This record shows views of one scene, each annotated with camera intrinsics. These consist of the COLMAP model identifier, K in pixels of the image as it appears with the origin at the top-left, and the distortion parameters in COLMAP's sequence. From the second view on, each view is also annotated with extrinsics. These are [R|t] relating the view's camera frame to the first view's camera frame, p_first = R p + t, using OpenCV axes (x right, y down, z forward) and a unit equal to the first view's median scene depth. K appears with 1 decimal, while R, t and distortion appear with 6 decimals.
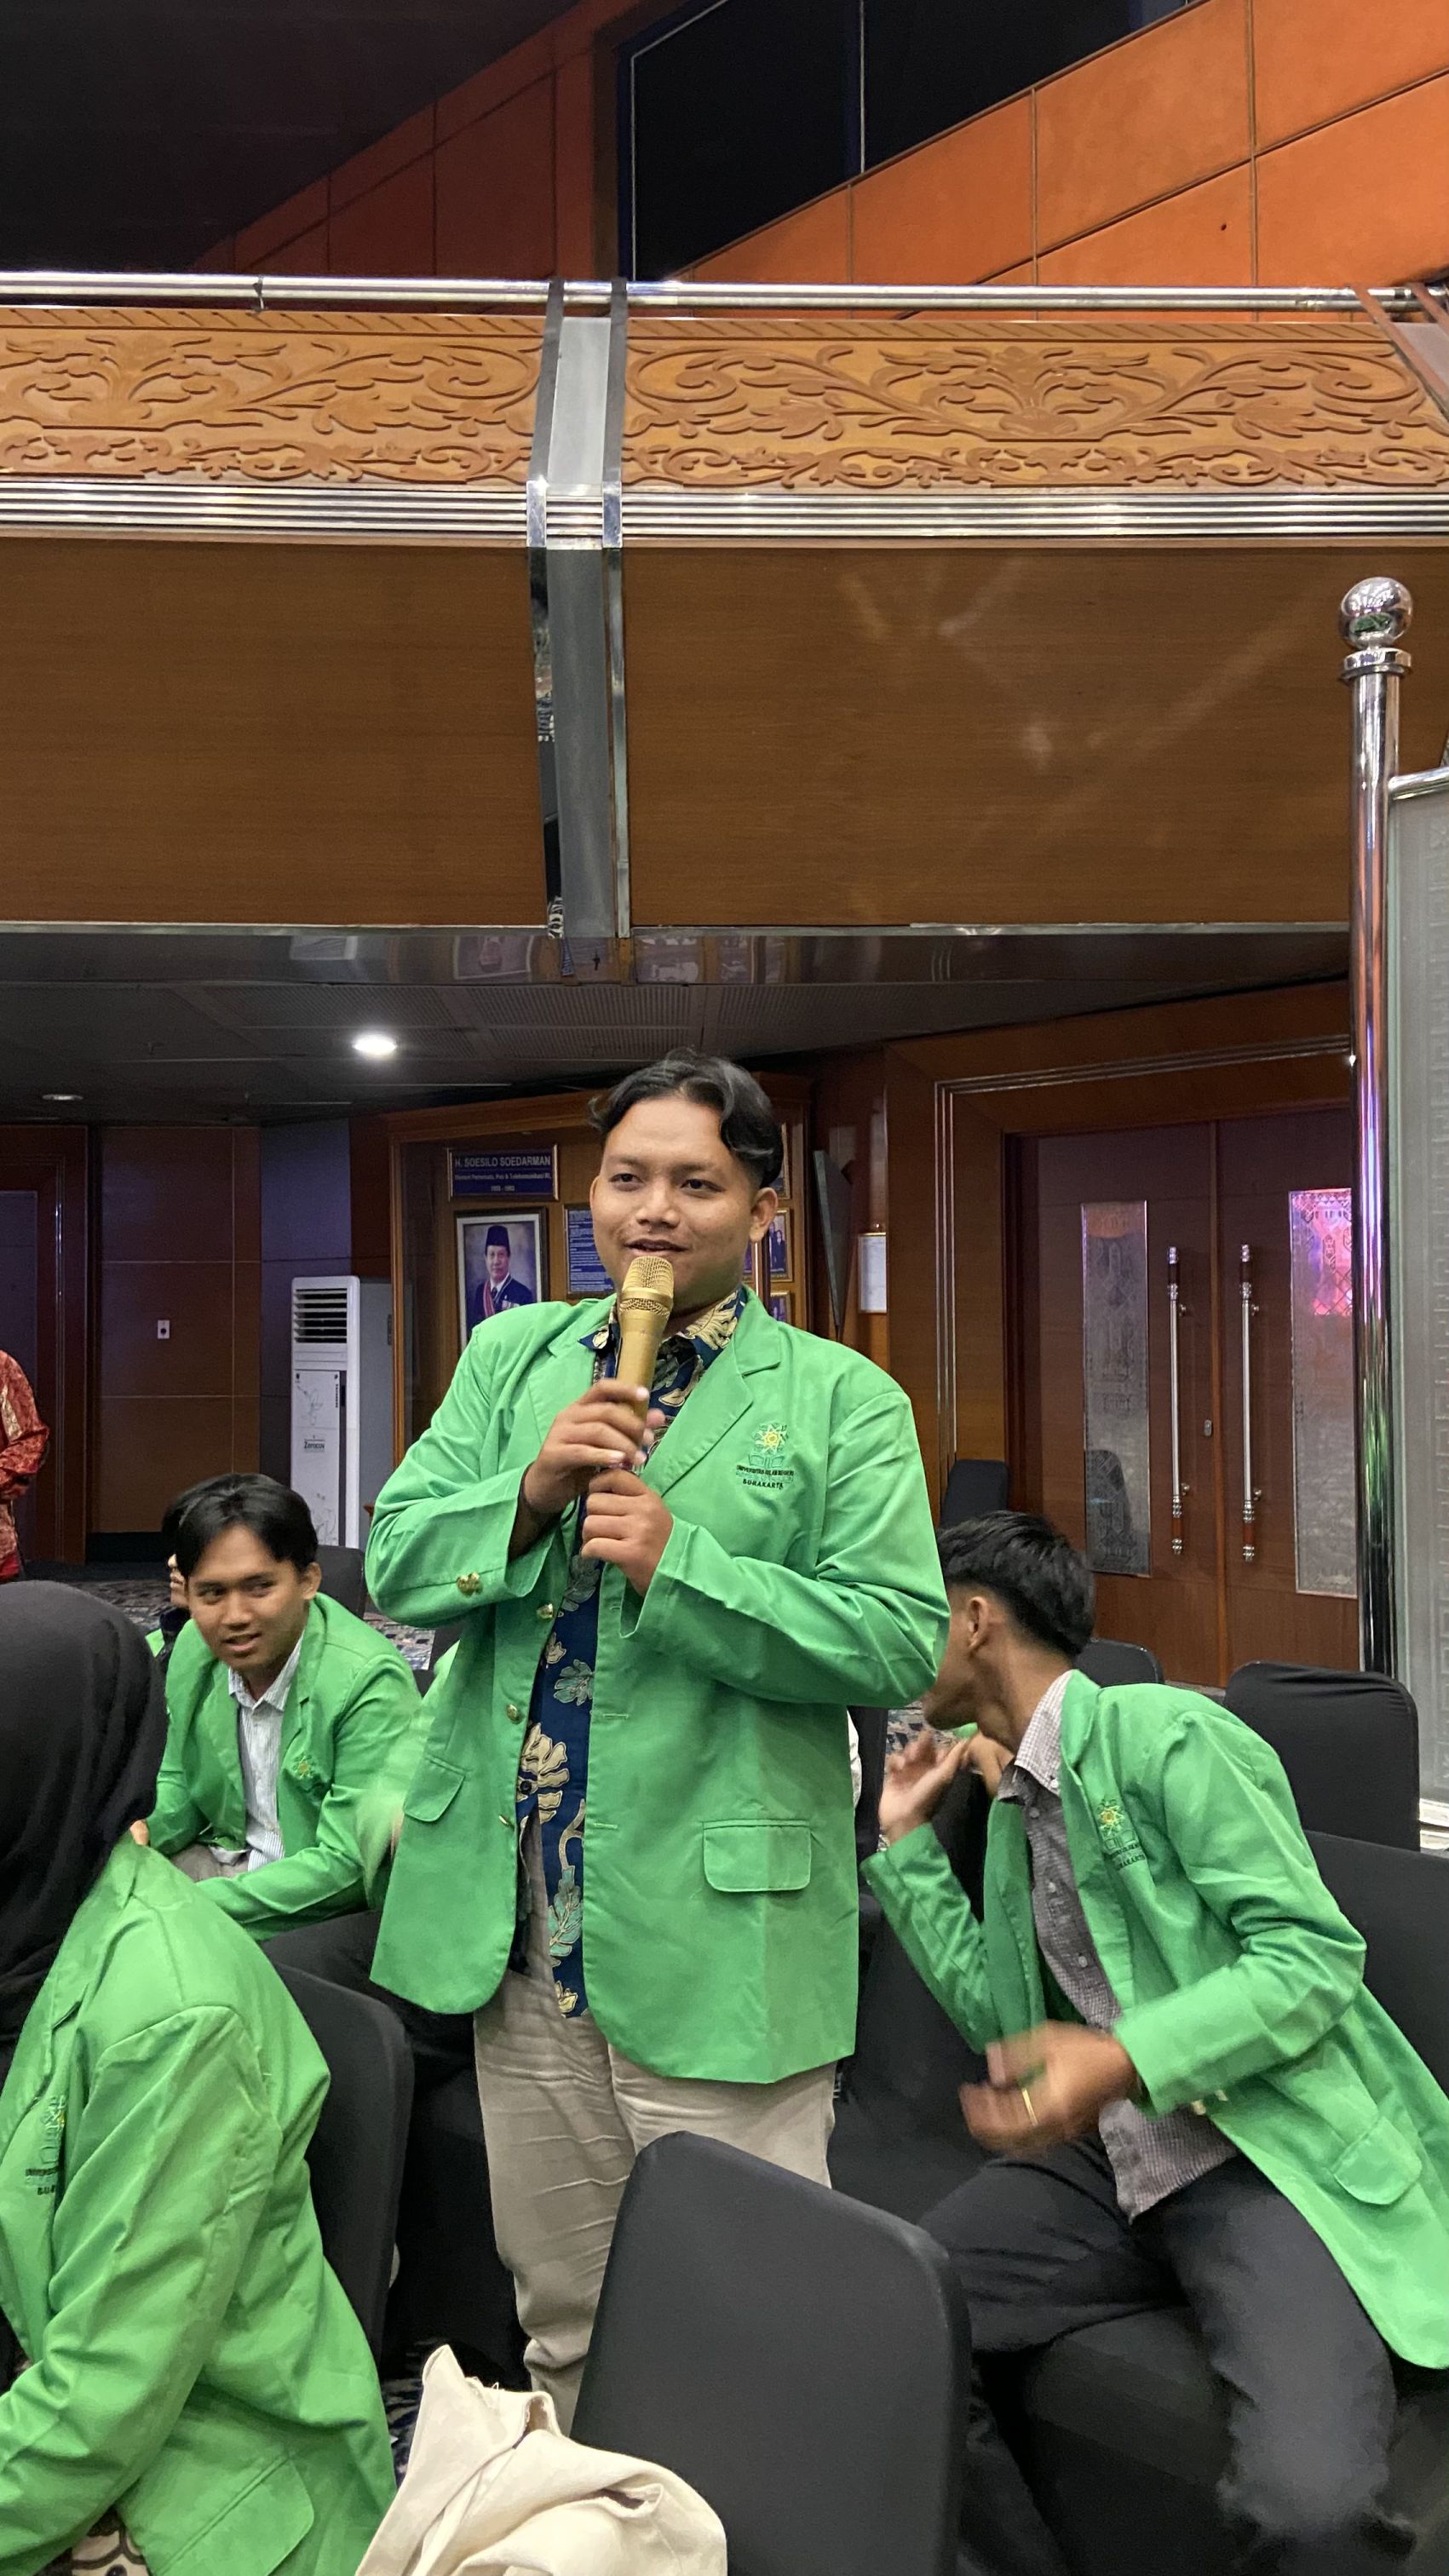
lens RADIAL K [[1975.1, 0, 724.5], [0, 1975.1, 1288.0], [0, 0, 1]] dist [0.151598, -0.150032]
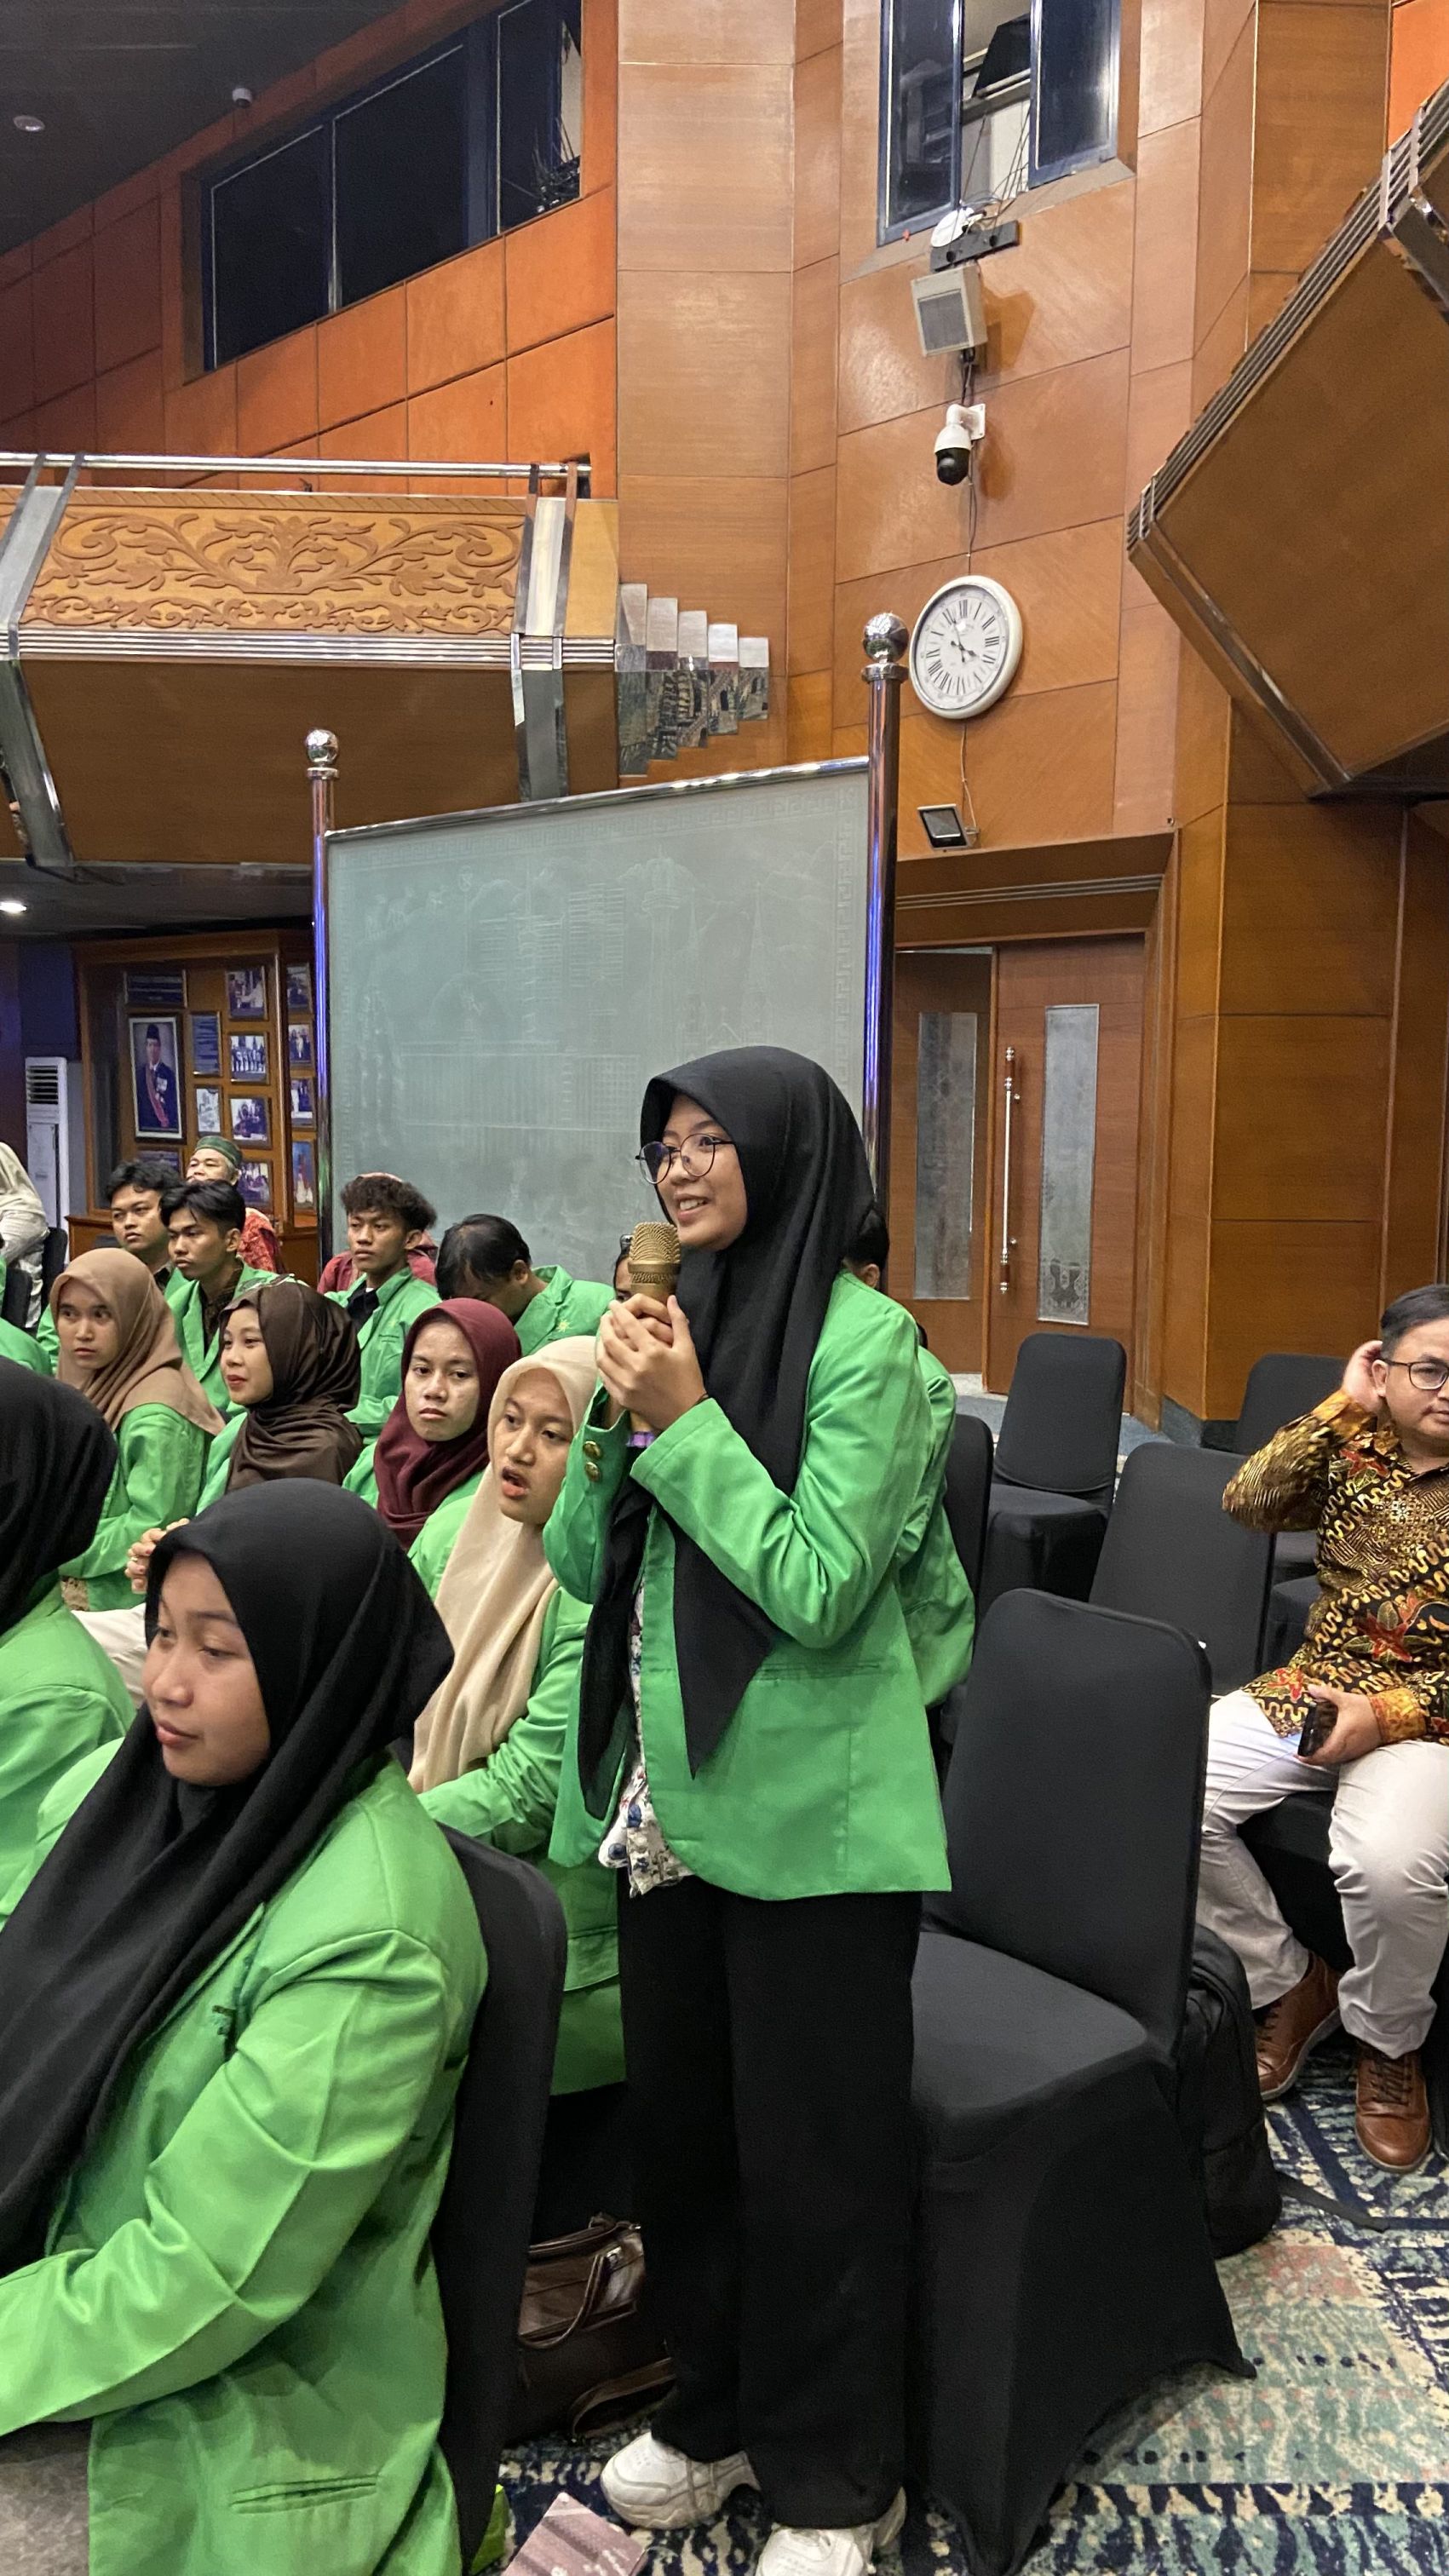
lens RADIAL K [[1975.1, 0, 724.5], [0, 1975.1, 1288.0], [0, 0, 1]] dist [0.151598, -0.150032]
pose [[0.999408, 0.013772, -0.031542, 0.382471], [-0.010021, 0.993186, 0.116110, -0.015715], [0.032926, -0.115725, 0.992735, -0.502437]]
